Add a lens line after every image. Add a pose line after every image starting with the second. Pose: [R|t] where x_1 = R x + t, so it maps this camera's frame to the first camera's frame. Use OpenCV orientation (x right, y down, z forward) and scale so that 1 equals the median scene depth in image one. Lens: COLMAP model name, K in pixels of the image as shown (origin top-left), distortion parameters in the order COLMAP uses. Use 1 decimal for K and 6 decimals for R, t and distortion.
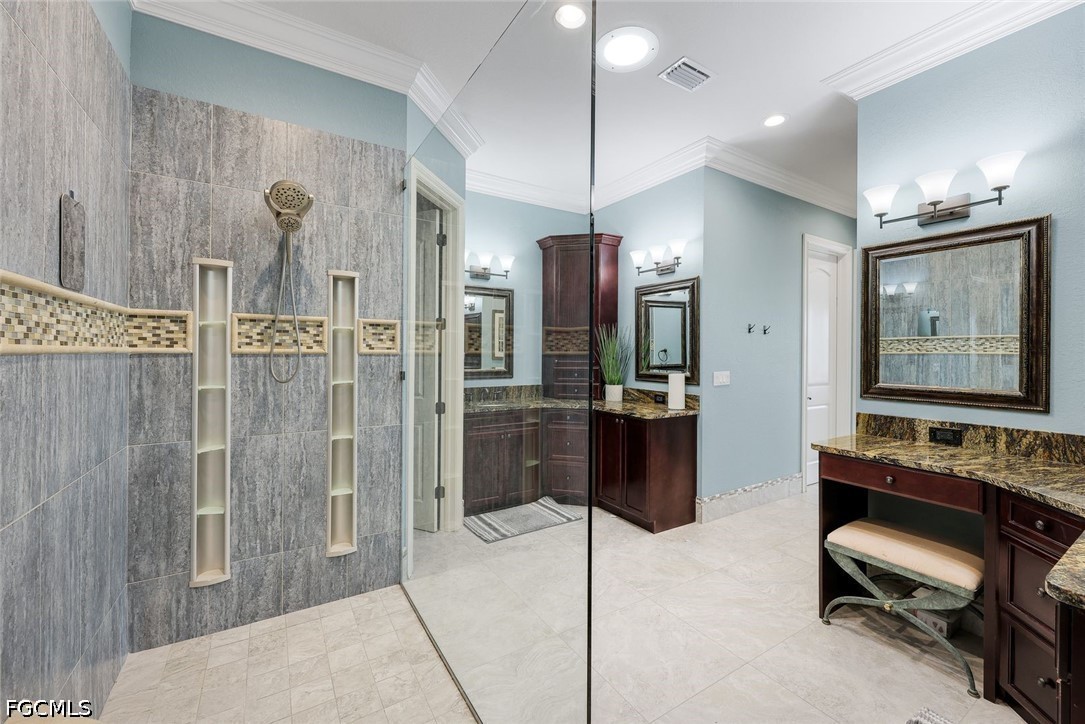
lens RADIAL K [[437.1, 0, 542.5], [0, 437.1, 362.0], [0, 0, 1]] dist [0.000297, 0.000033]
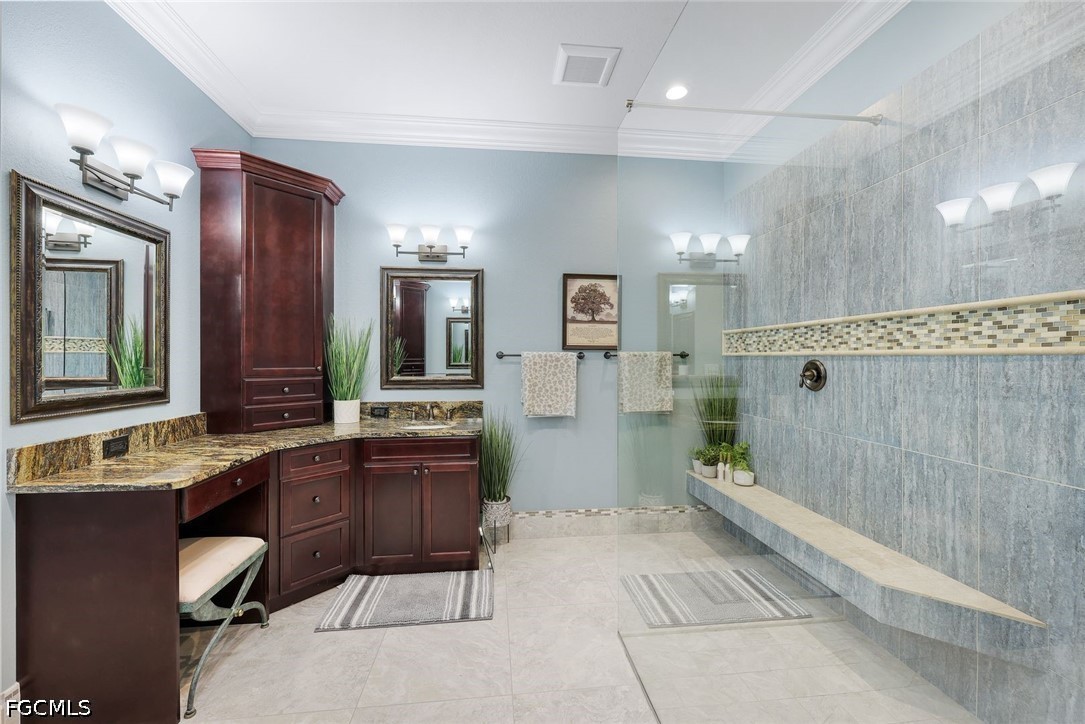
lens RADIAL K [[437.1, 0, 542.5], [0, 437.1, 362.0], [0, 0, 1]] dist [0.000297, 0.000033]
pose [[-0.900944, -0.010296, 0.433814, -0.200776], [0.003759, 0.999496, 0.031528, -0.020242], [-0.433920, 0.030035, -0.900451, 1.417108]]
